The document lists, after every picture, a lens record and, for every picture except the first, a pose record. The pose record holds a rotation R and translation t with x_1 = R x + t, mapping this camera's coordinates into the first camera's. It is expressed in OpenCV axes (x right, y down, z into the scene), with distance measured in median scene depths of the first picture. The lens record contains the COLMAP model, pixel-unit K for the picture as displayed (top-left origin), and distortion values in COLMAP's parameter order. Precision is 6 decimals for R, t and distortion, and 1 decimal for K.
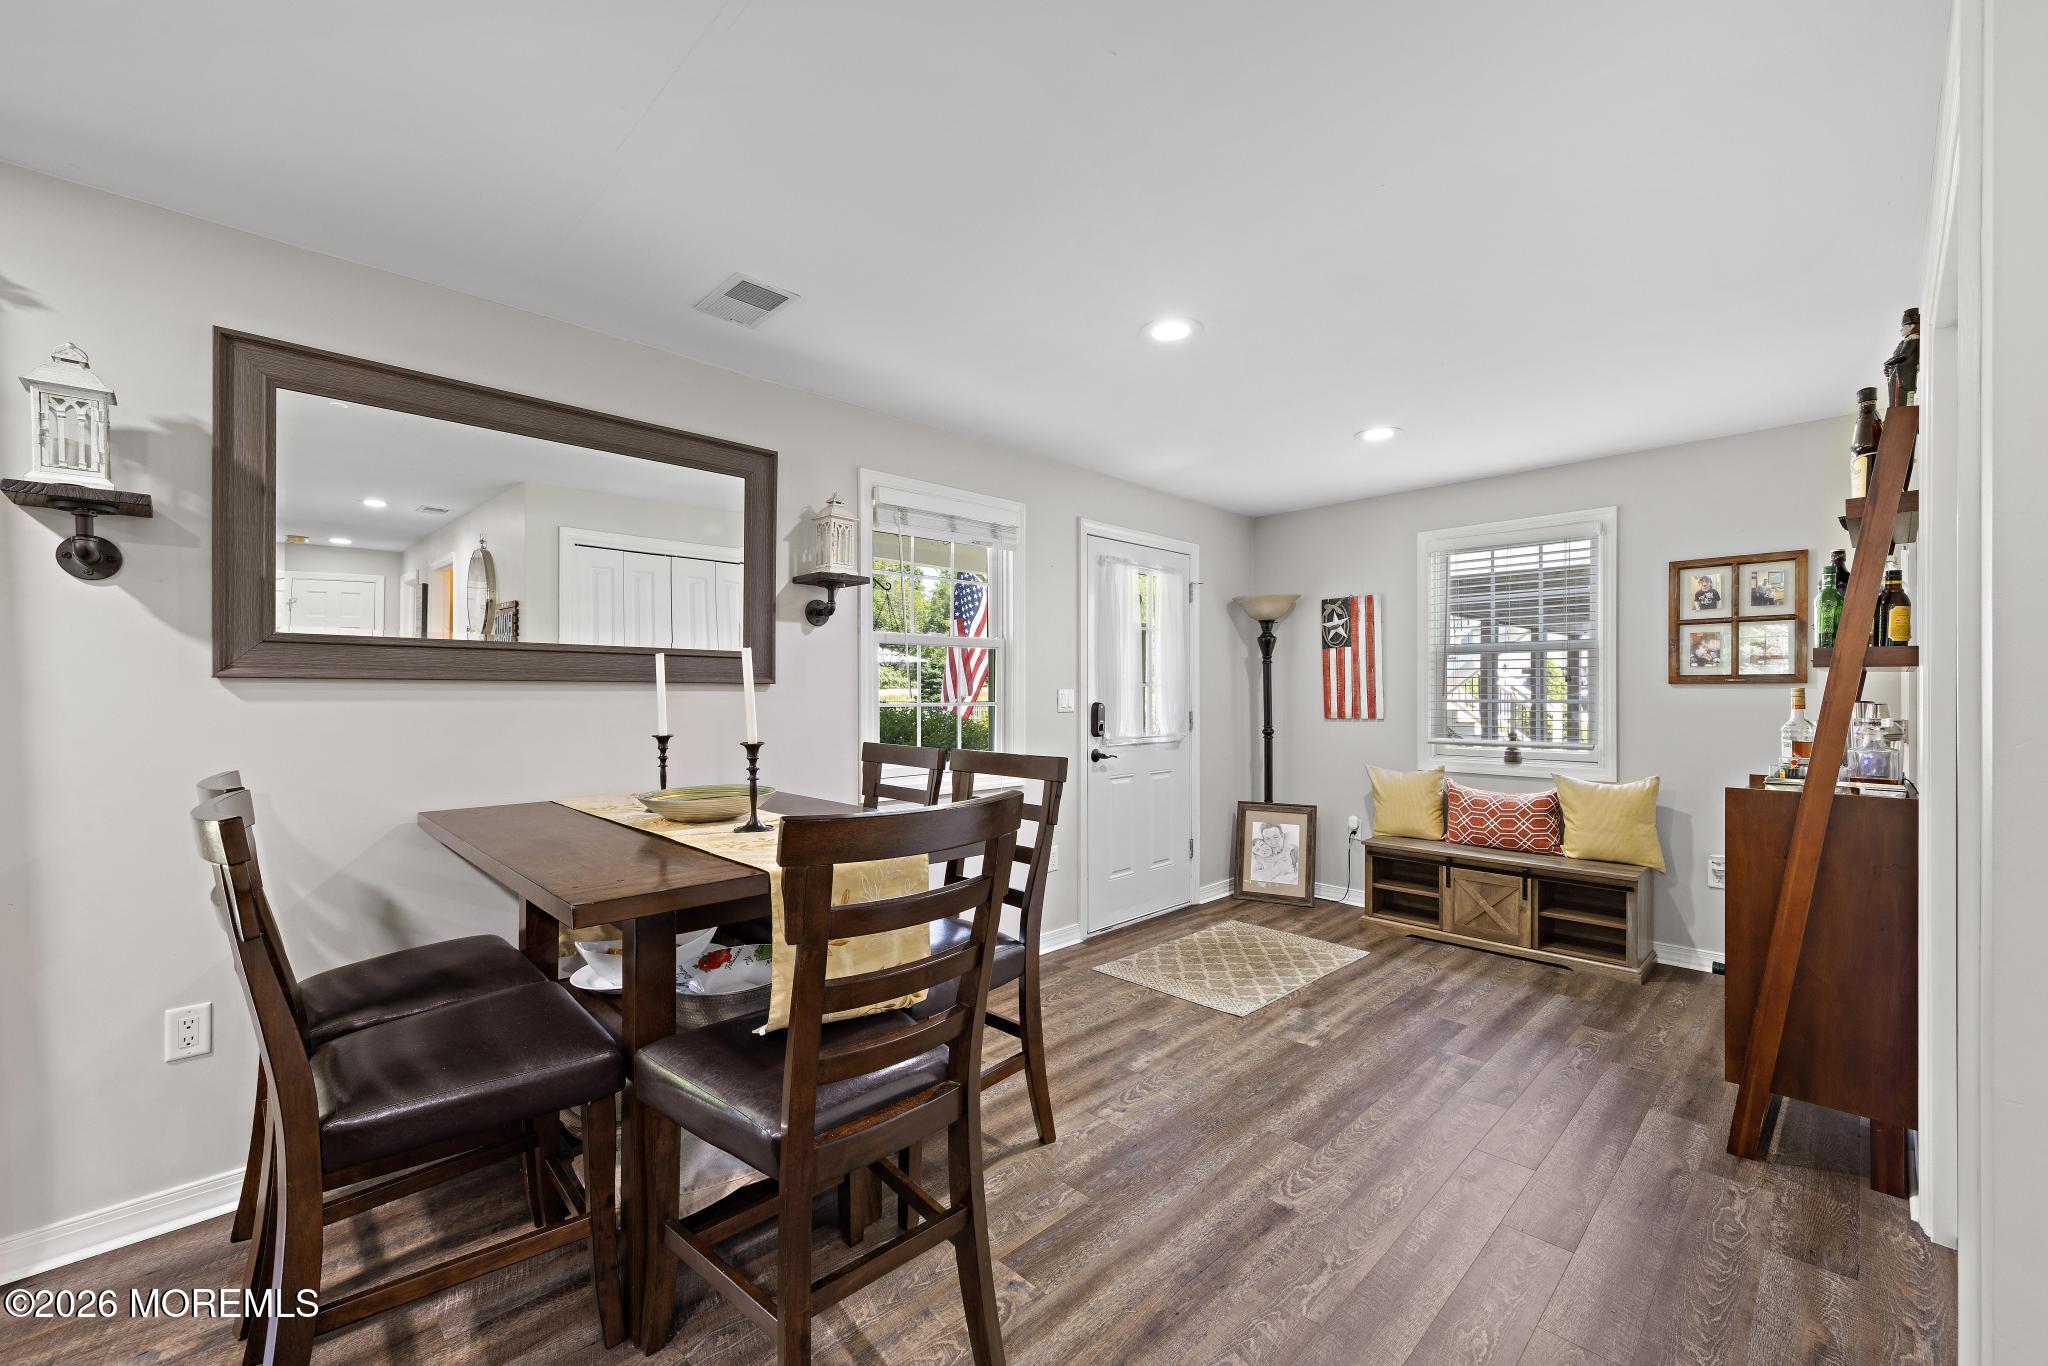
lens RADIAL K [[818.5, 0, 1023.2], [0, 818.5, 691.6], [0, 0, 1]] dist [0.000207, 0.000027]
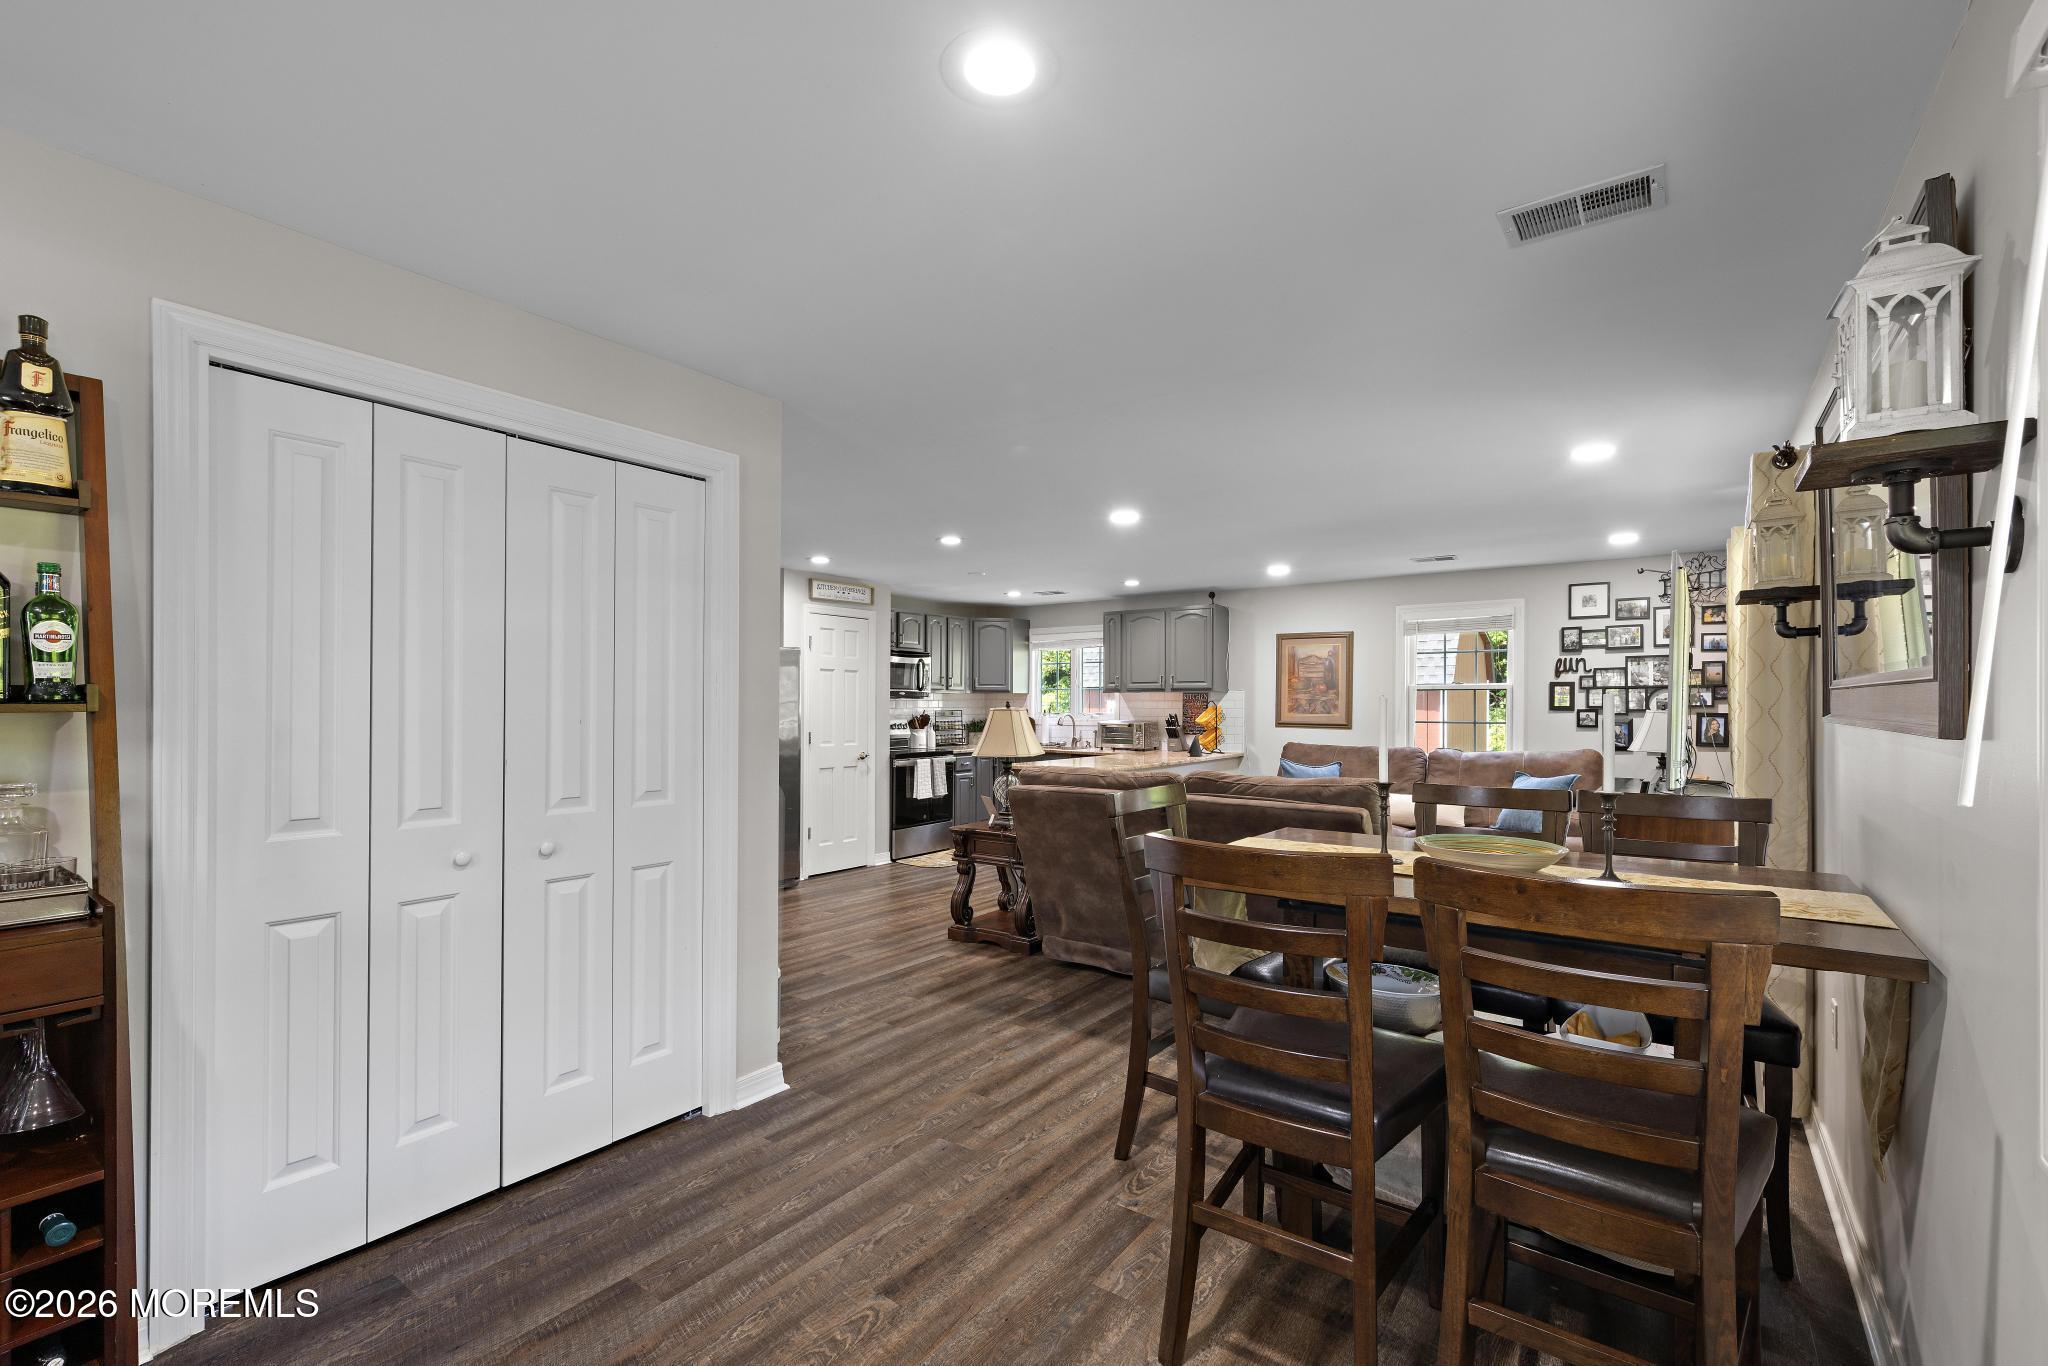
lens RADIAL K [[909.9, 0, 1028.5], [0, 909.9, 697.4], [0, 0, 1]] dist [0.000537, 0.000010]
pose [[-0.986169, -0.004331, -0.165689, 0.389830], [-0.002399, 0.999927, -0.011861, -0.041353], [0.165728, -0.011299, -0.986107, 2.397737]]
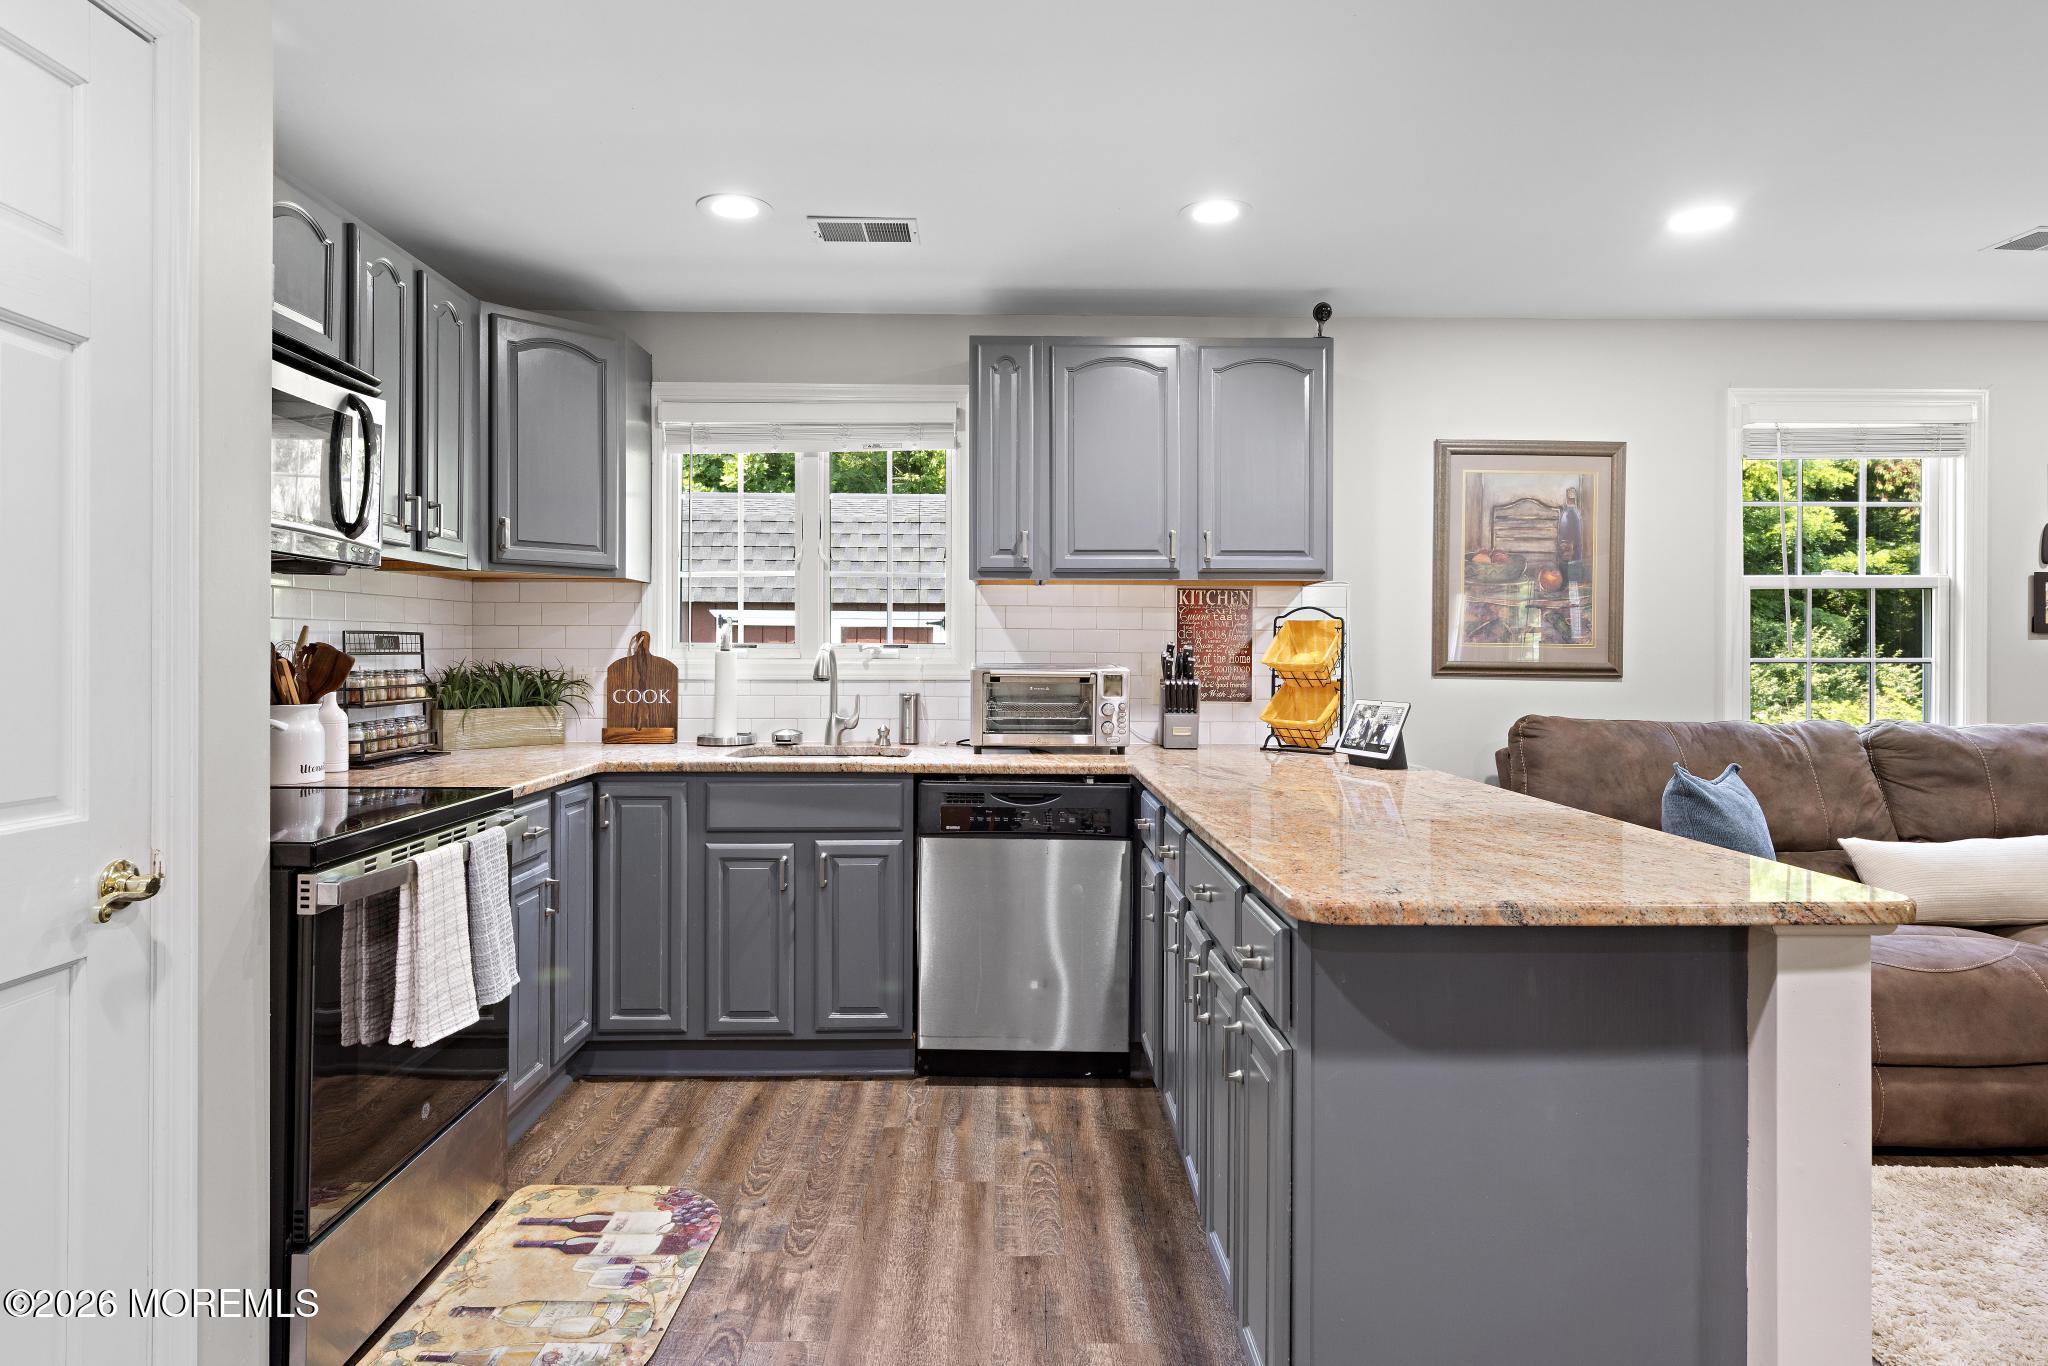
lens RADIAL K [[1147.7, 0, 1011.6], [0, 1147.7, 661.7], [0, 0, 1]] dist [-0.000351, 0.001490]
pose [[-0.686792, 0.000838, -0.726853, 0.612284], [-0.000623, 0.999998, 0.001741, 0.015766], [0.726853, 0.001648, -0.686791, -0.894734]]
